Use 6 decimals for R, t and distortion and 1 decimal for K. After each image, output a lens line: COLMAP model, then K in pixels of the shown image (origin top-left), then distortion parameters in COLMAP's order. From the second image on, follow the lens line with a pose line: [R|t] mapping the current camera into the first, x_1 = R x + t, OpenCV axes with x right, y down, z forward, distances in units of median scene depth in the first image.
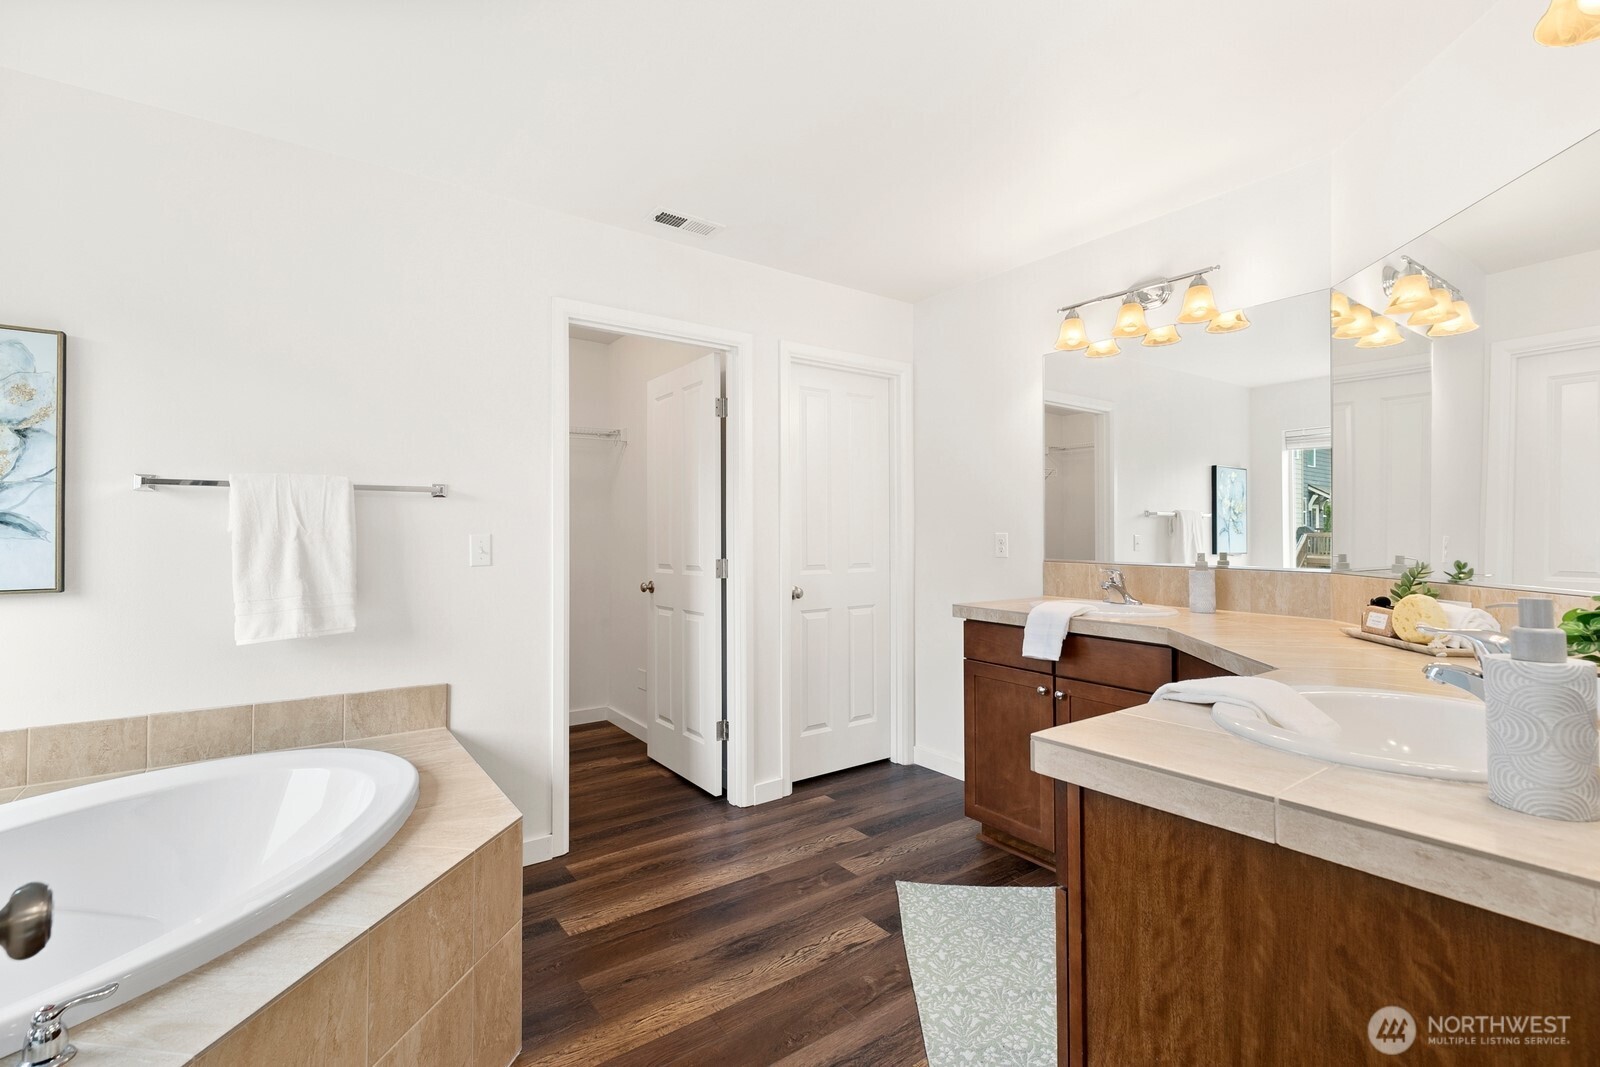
lens RADIAL K [[719.3, 0, 800.9], [0, 719.3, 532.2], [0, 0, 1]] dist [0.005399, -0.001091]
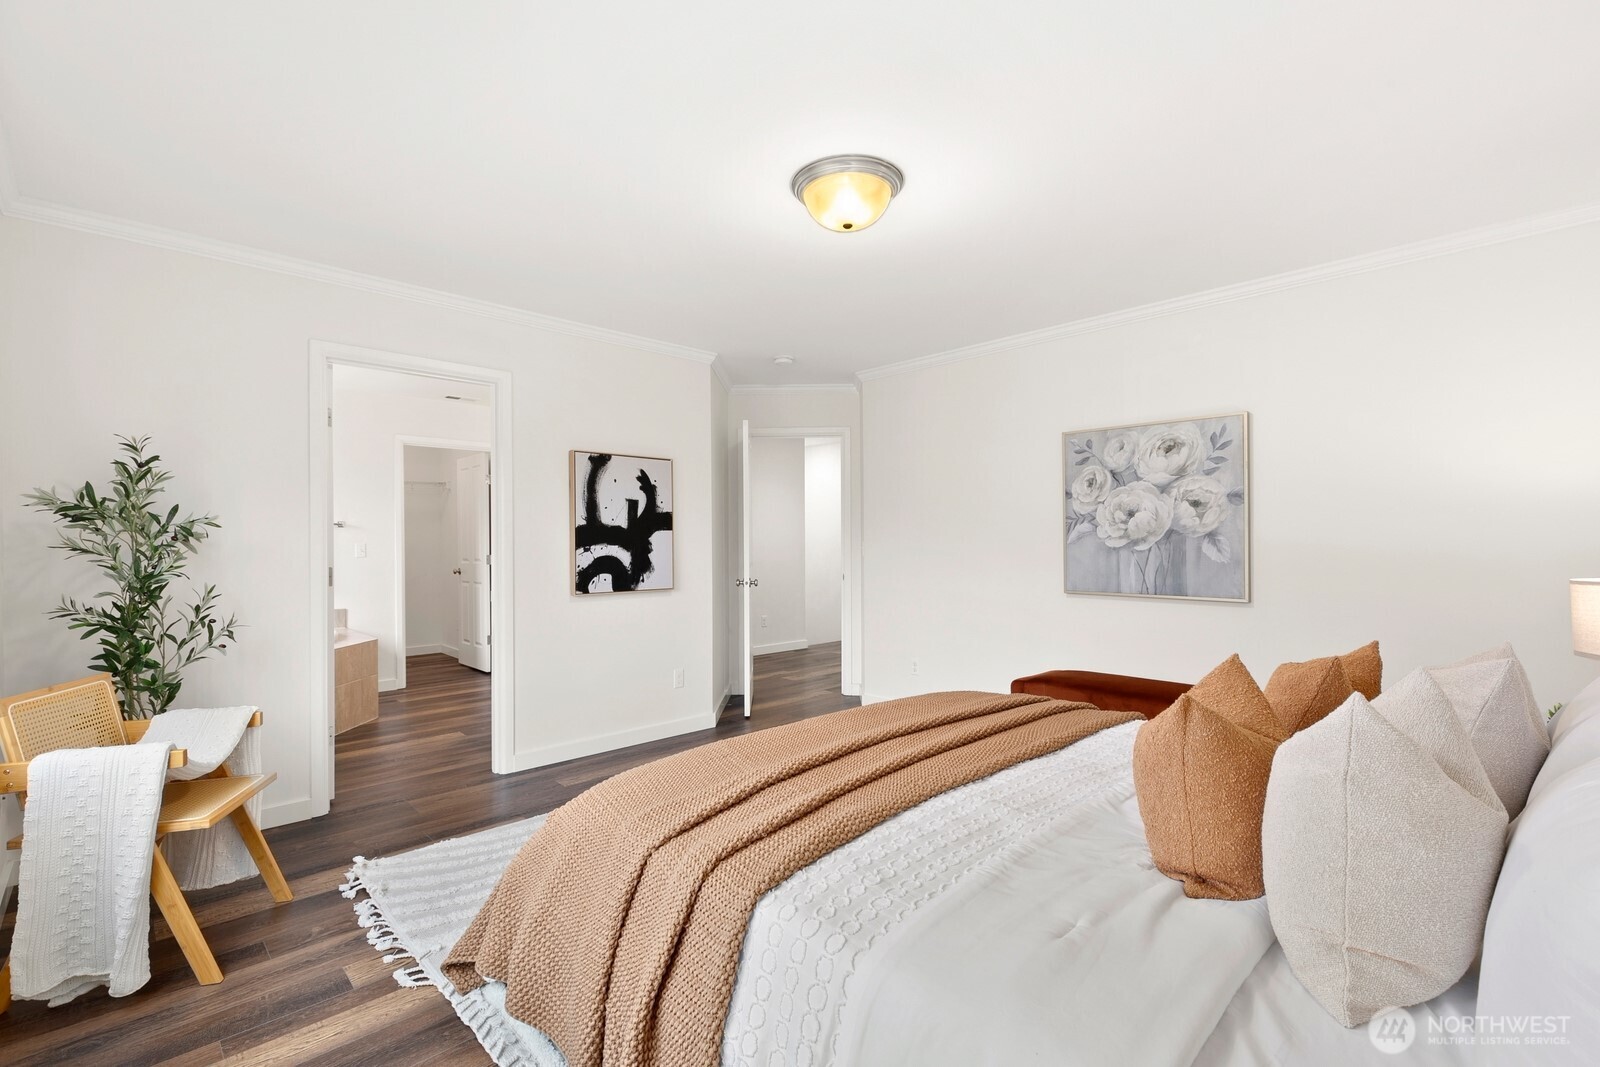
lens RADIAL K [[719.3, 0, 794.5], [0, 719.3, 540.3], [0, 0, 1]] dist [0.005399, -0.001091]
pose [[0.992375, -0.006231, 0.123095, 0.446538], [0.005916, 0.999978, 0.002924, -0.004052], [-0.123111, -0.002173, 0.992391, -1.002701]]
